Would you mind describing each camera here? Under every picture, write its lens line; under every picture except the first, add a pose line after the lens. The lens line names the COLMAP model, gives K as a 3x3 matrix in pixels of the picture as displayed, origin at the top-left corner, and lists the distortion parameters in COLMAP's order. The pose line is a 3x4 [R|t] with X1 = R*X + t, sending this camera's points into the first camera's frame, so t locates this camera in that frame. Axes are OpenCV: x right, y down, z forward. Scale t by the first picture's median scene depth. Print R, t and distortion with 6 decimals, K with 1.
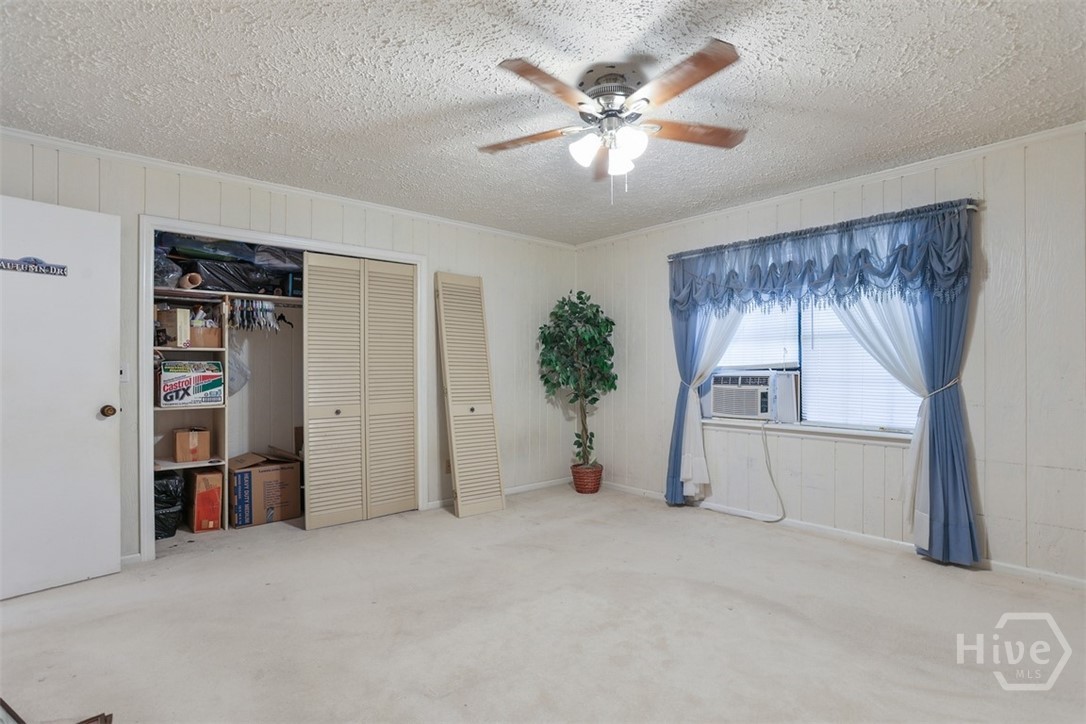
lens RADIAL K [[537.6, 0, 543.0], [0, 537.6, 362.0], [0, 0, 1]] dist [-0.066042, 0.024326]
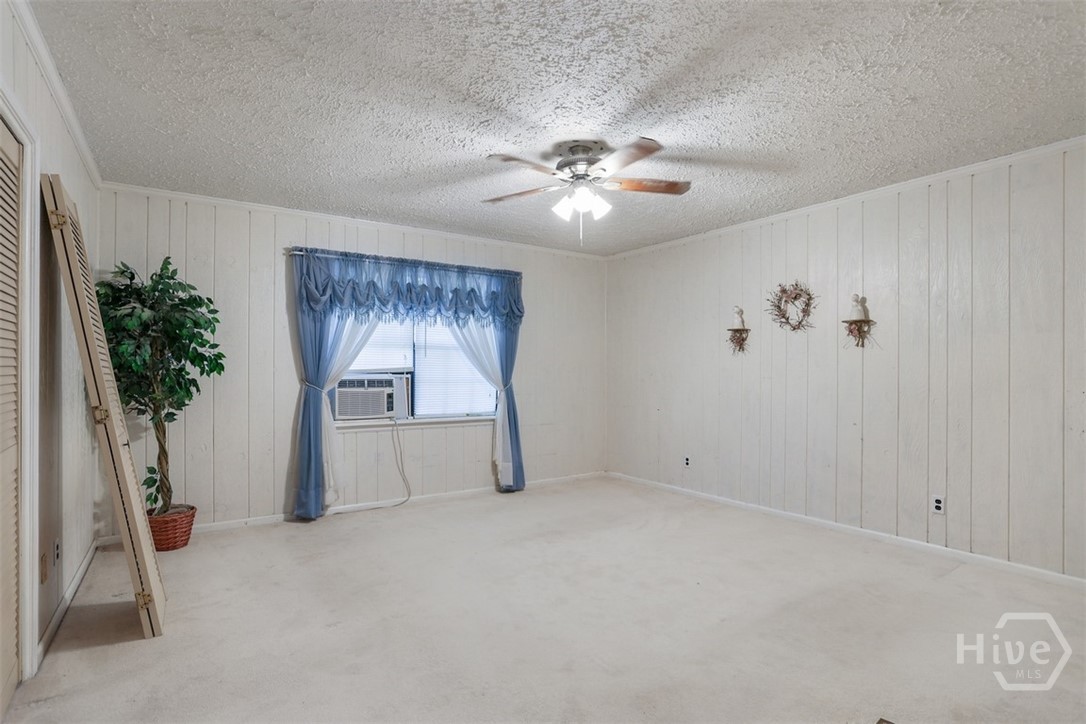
lens RADIAL K [[537.6, 0, 543.0], [0, 537.6, 362.0], [0, 0, 1]] dist [-0.066042, 0.024326]
pose [[0.110521, 0.018894, 0.993694, -0.686284], [-0.013952, 0.999750, -0.017458, 0.005626], [-0.993776, -0.011935, 0.110757, 0.552063]]
